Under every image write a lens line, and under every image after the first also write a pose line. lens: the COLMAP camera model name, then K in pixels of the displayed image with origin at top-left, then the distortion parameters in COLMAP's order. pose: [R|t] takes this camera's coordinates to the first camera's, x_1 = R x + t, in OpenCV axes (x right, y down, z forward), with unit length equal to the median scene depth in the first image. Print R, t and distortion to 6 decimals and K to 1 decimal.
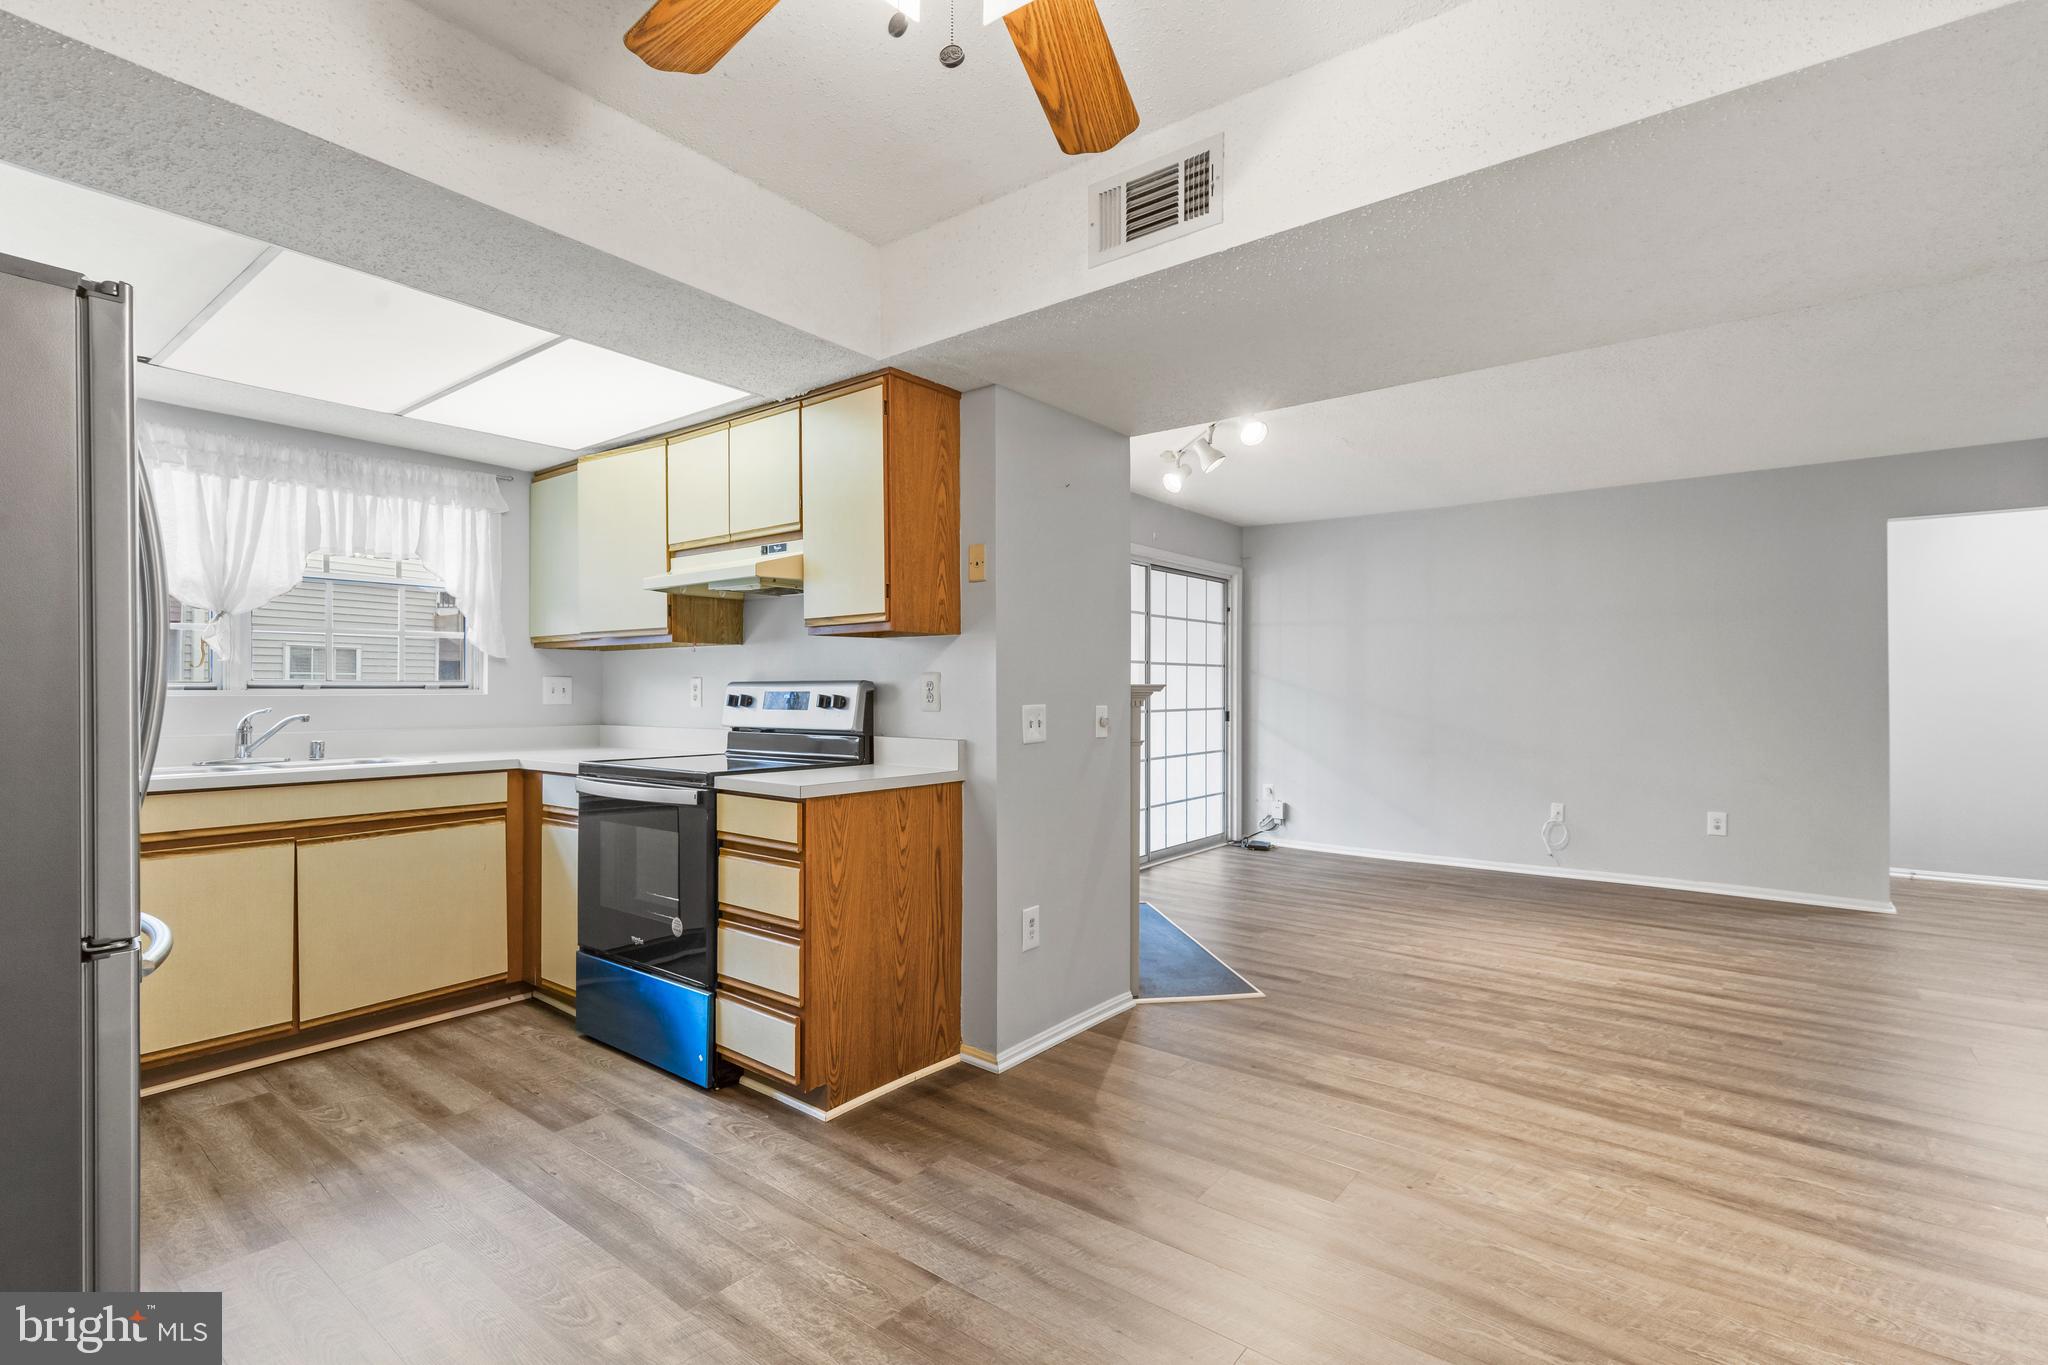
lens RADIAL K [[932.6, 0, 1067.2], [0, 932.6, 685.6], [0, 0, 1]] dist [0.009208, -0.000838]
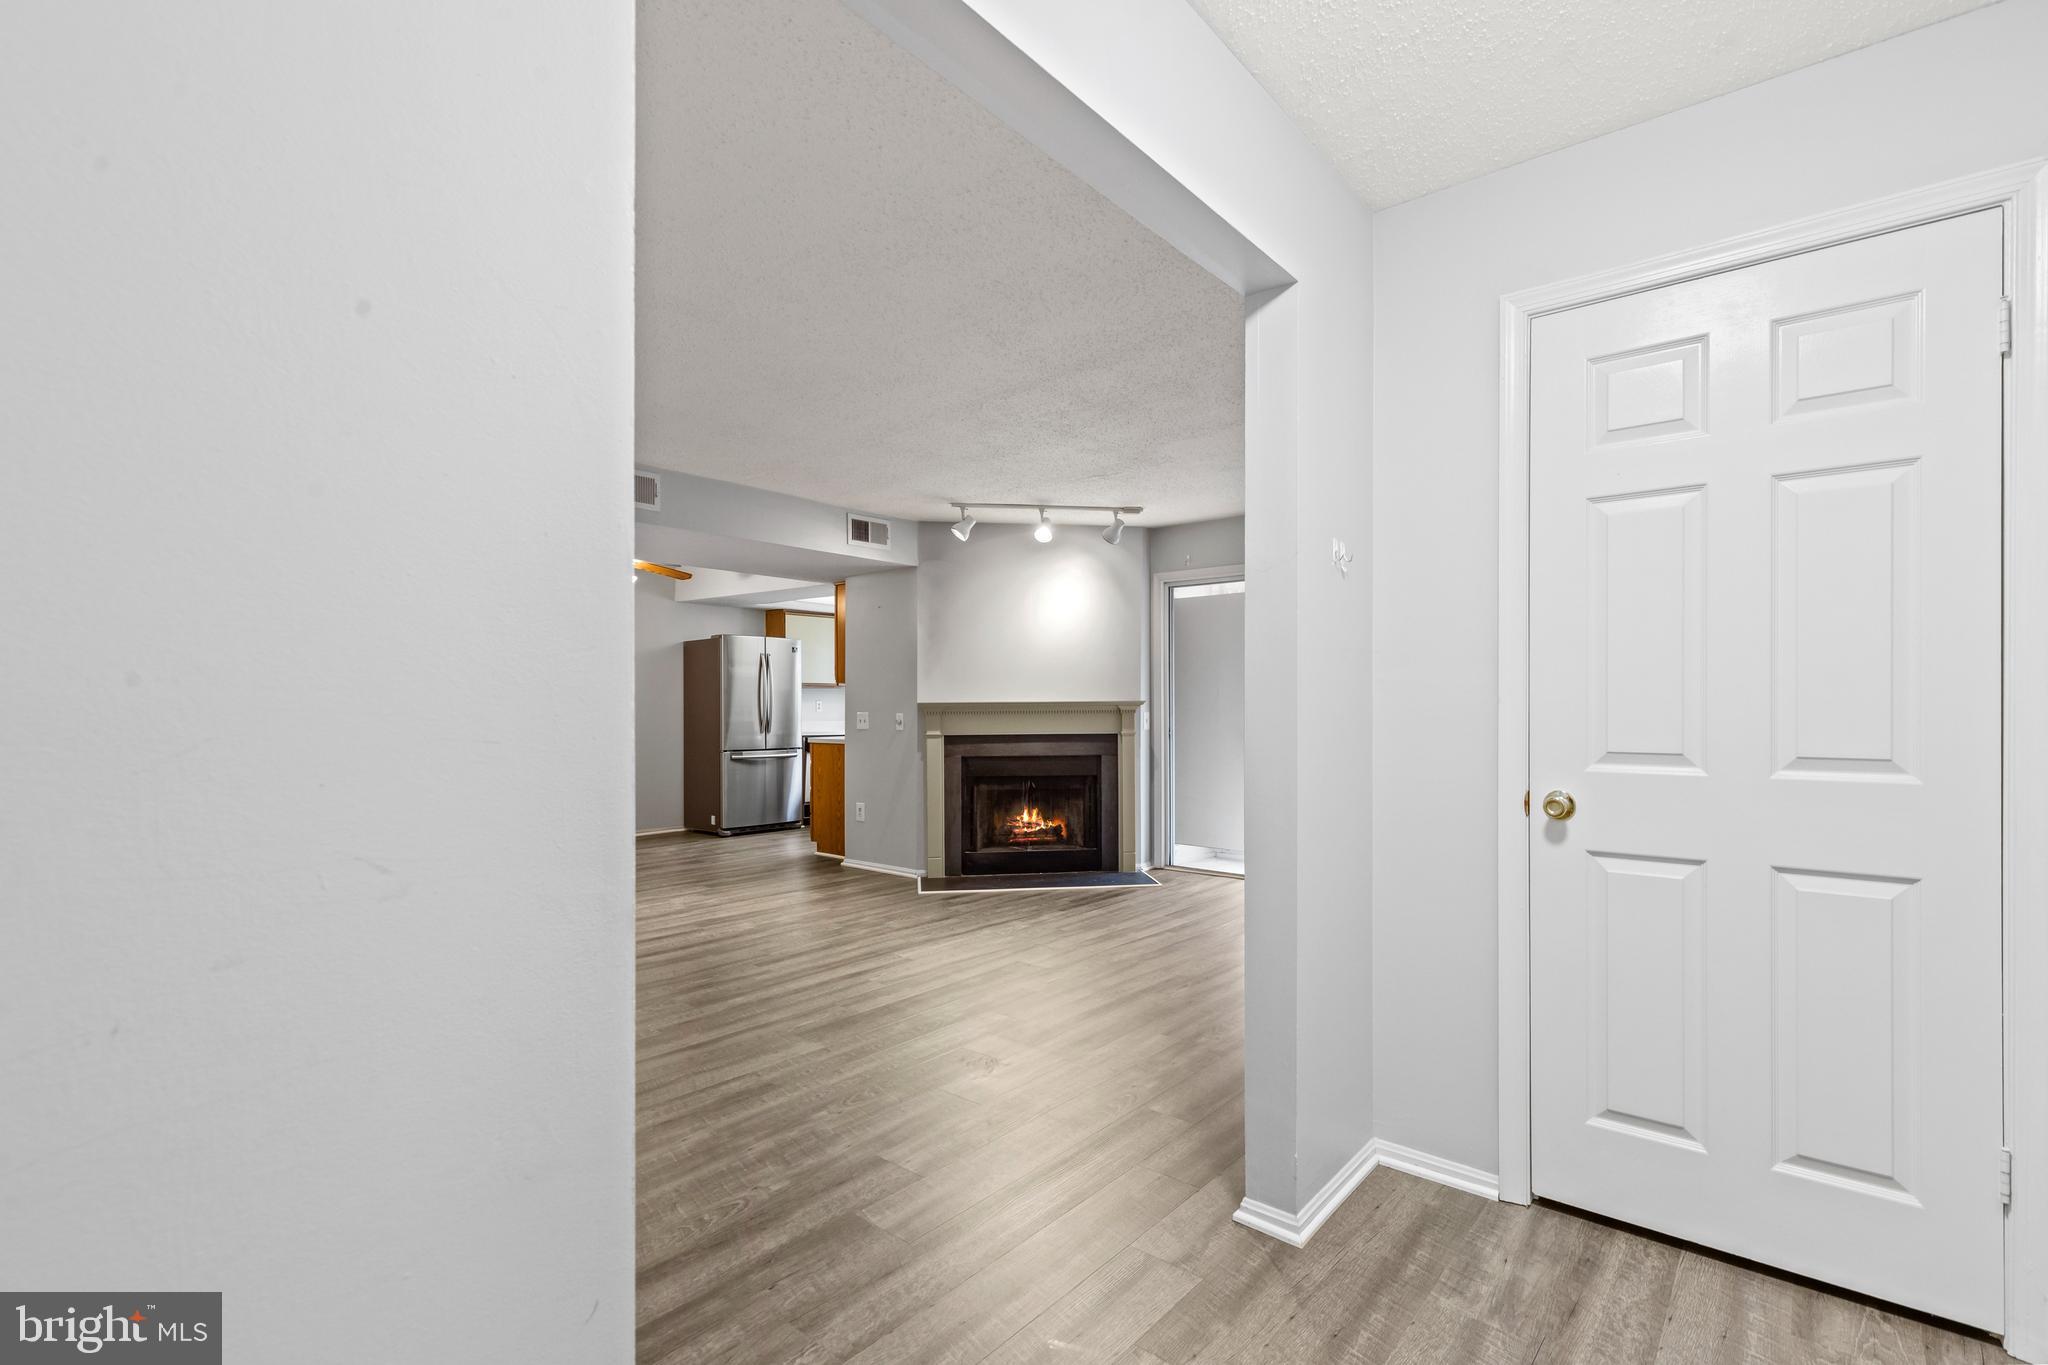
lens RADIAL K [[932.6, 0, 1027.8], [0, 932.6, 702.6], [0, 0, 1]] dist [0.009208, -0.000838]
pose [[-0.062119, -0.007109, -0.998043, 1.890451], [0.004405, 0.999963, -0.007396, 0.013404], [0.998059, -0.004856, -0.062085, 1.339846]]
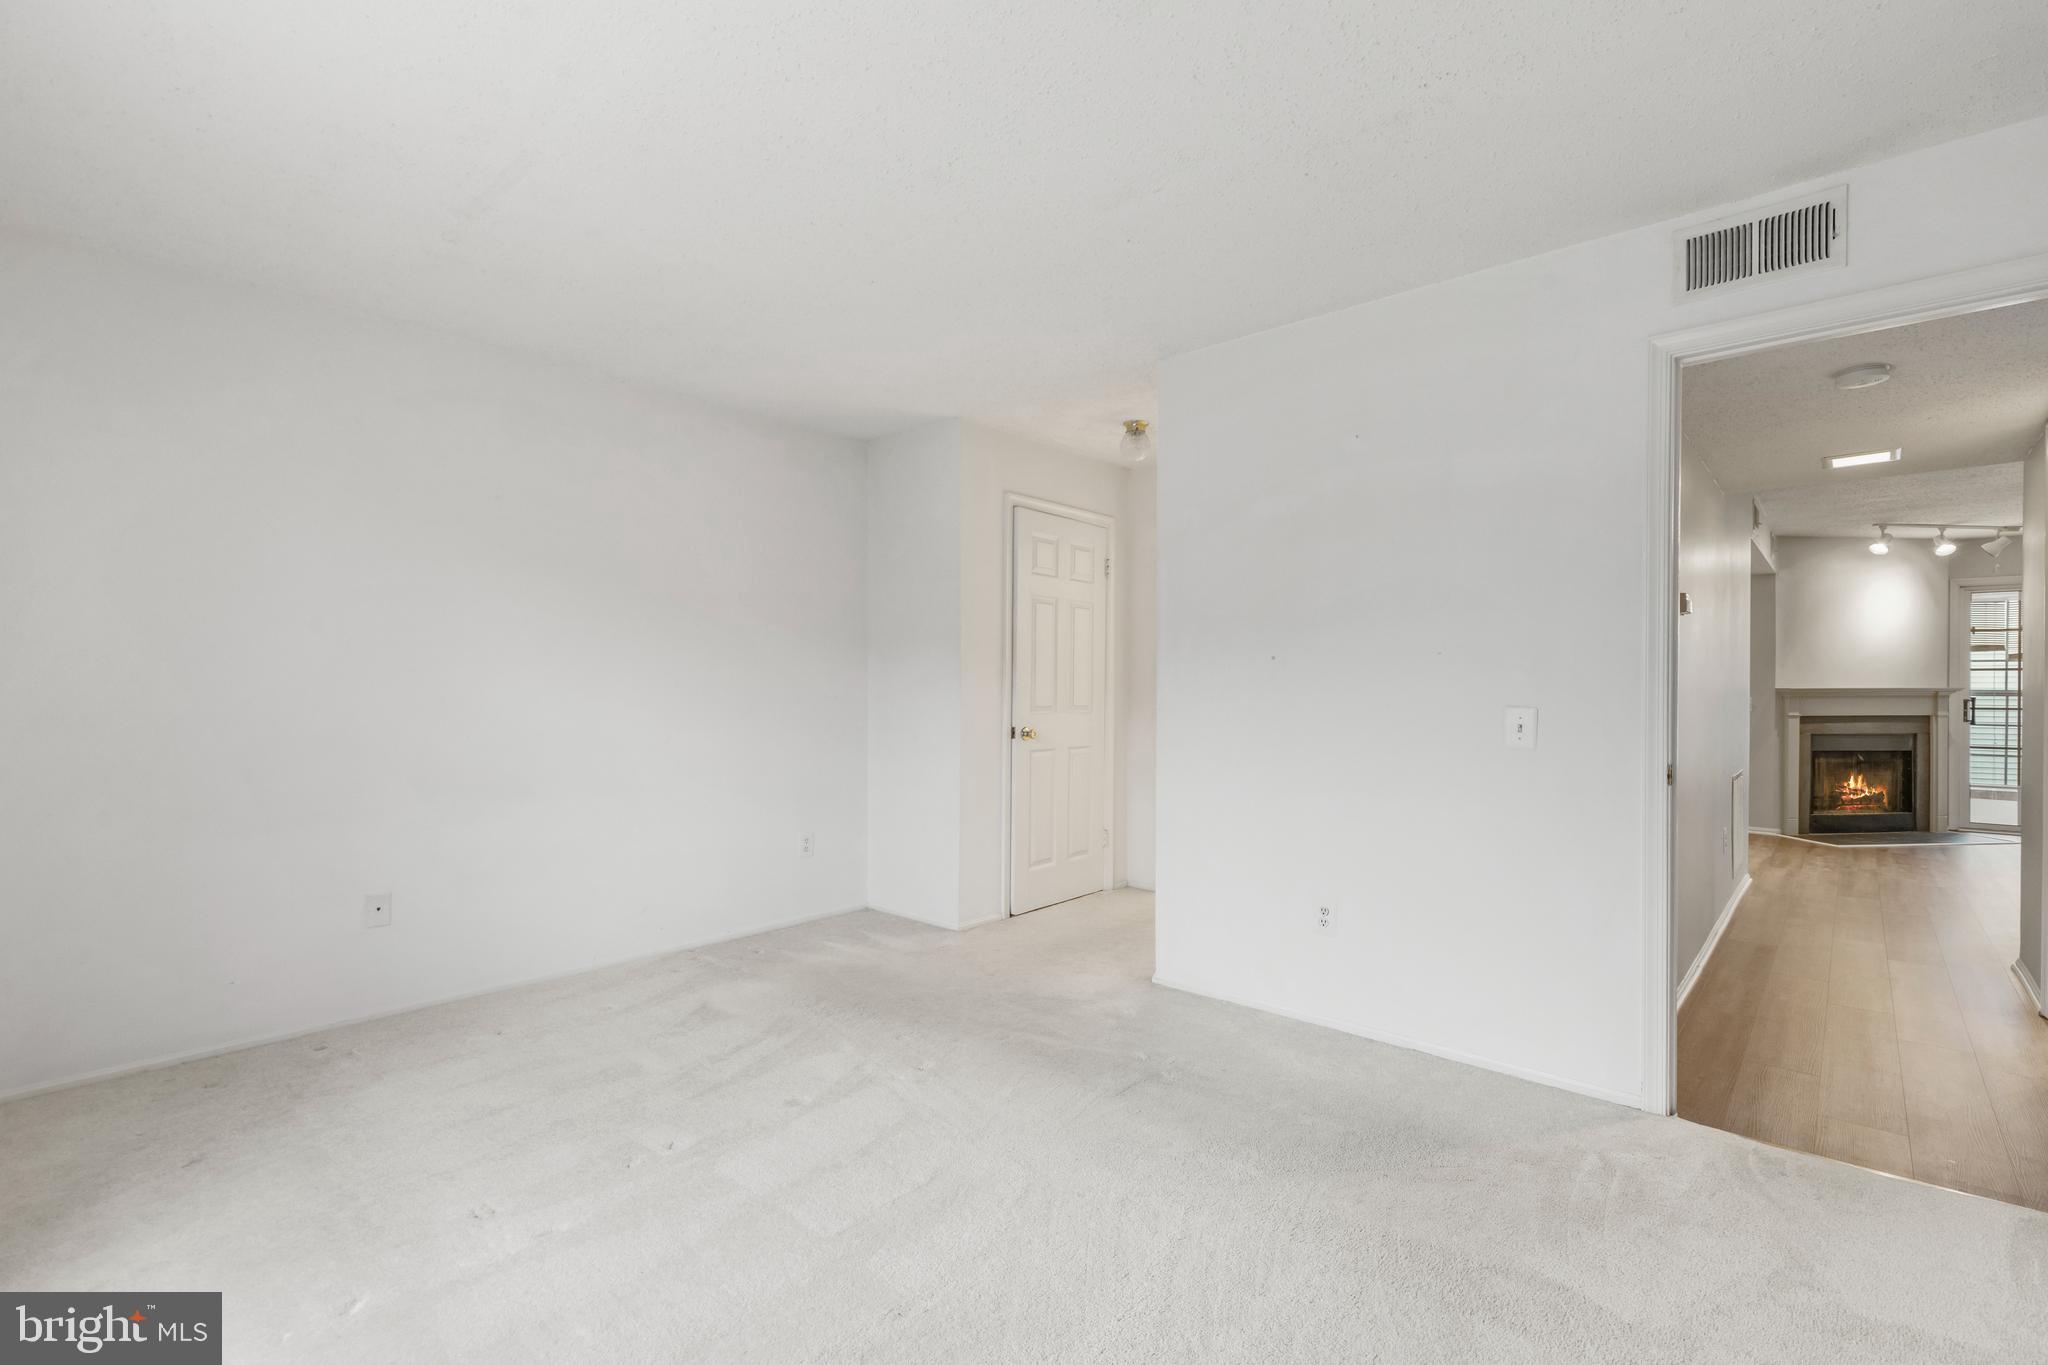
lens RADIAL K [[932.6, 0, 1025.8], [0, 932.6, 689.9], [0, 0, 1]] dist [0.009208, -0.000838]
pose [[-0.080608, -0.019358, -0.996558, 2.414193], [-0.000676, 0.999812, -0.019367, 0.046610], [0.996746, -0.000888, -0.080606, -0.582362]]
